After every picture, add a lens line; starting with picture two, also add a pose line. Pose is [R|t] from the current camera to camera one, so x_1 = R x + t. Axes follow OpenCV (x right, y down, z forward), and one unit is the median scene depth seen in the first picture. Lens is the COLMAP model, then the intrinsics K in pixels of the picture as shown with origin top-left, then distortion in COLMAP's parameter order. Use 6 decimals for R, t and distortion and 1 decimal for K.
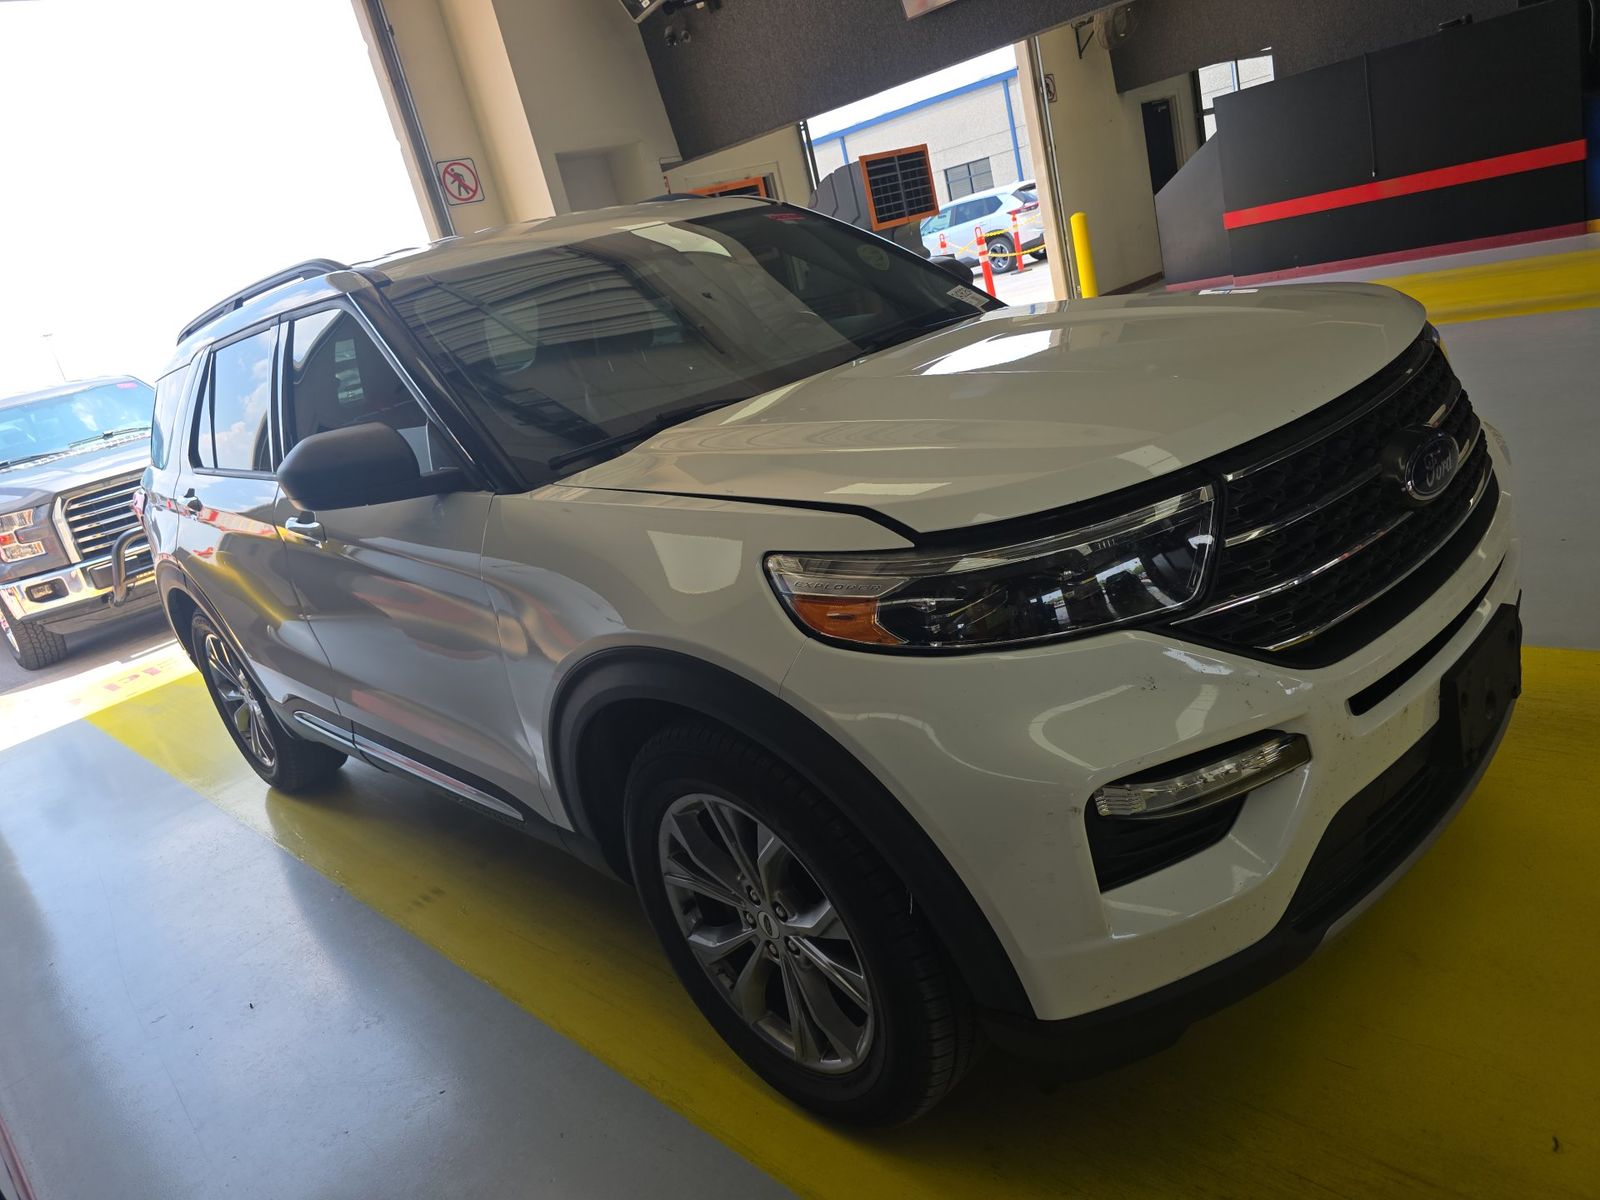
lens RADIAL K [[1090.3, 0, 799.7], [0, 1090.3, 596.1], [0, 0, 1]] dist [0.011763, -0.004852]
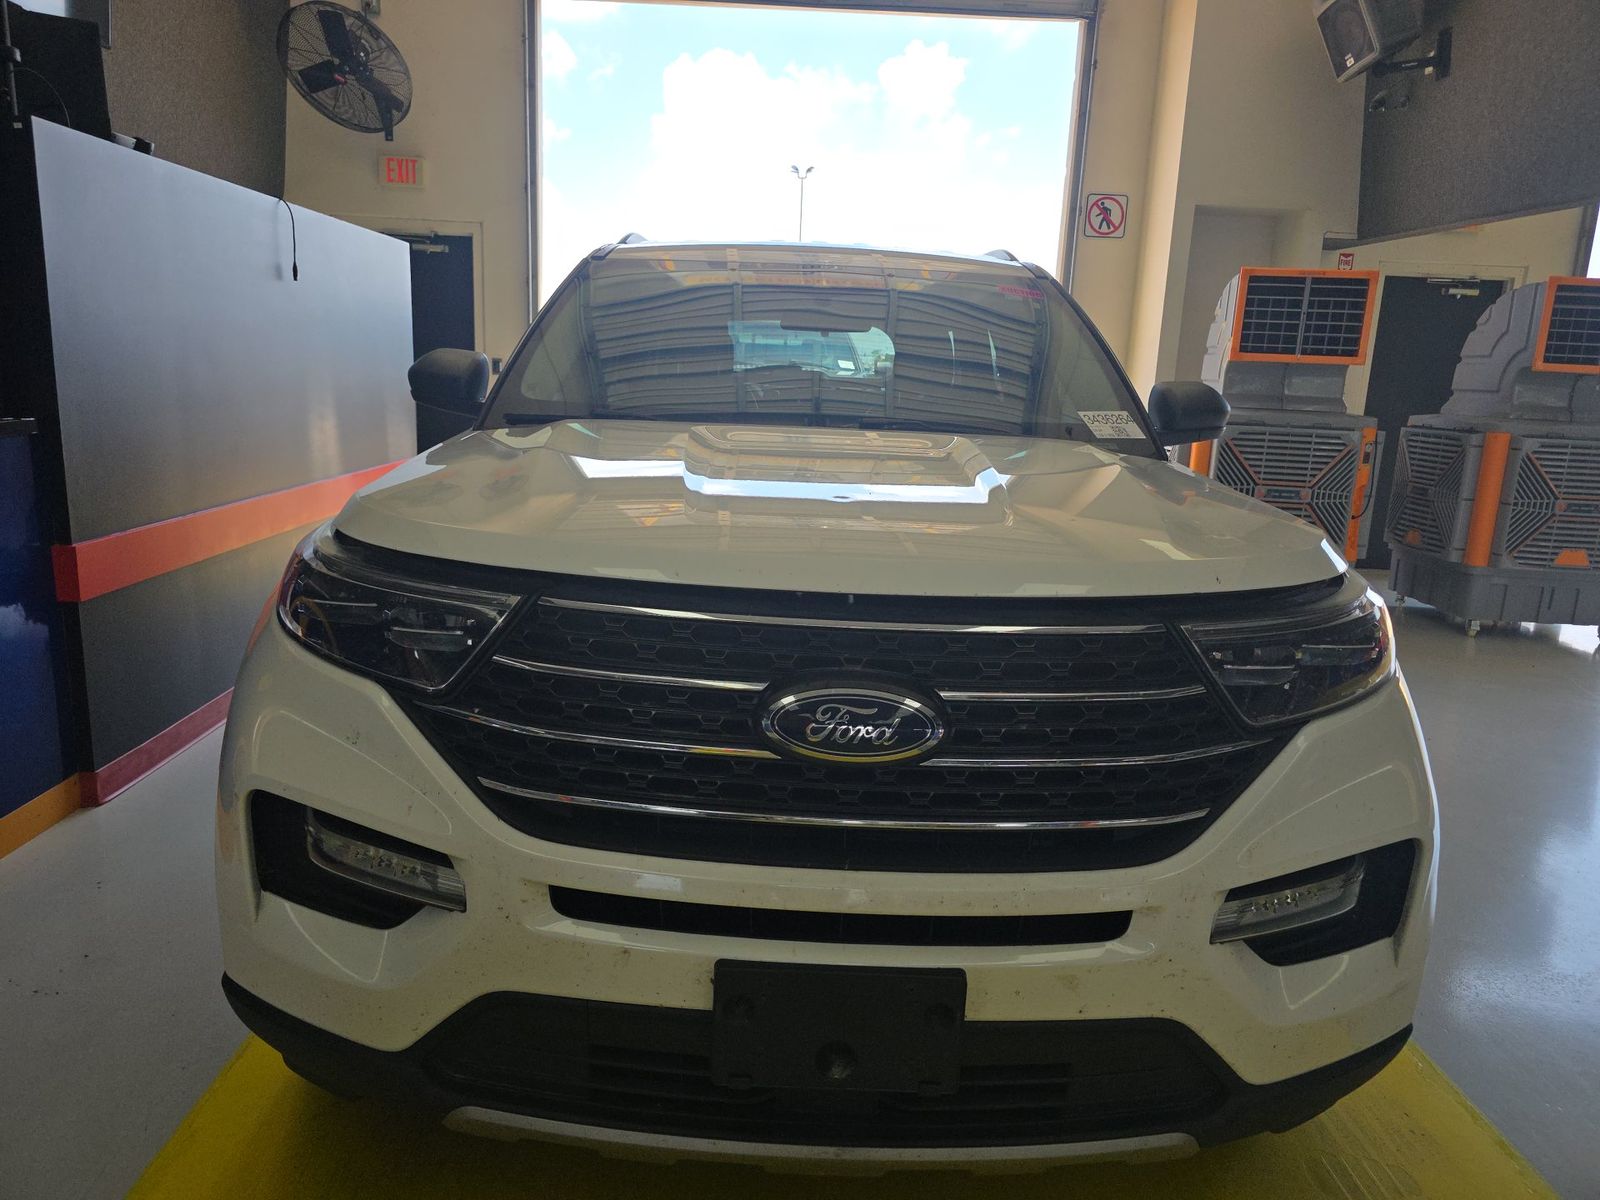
lens RADIAL K [[1090.3, 0, 797.4], [0, 1090.3, 601.6], [0, 0, 1]] dist [0.011763, -0.004852]
pose [[0.696678, 0.394852, -0.598942, 0.239820], [-0.405887, 0.905370, 0.124744, -0.067167], [0.591520, 0.156196, 0.791016, 0.088020]]
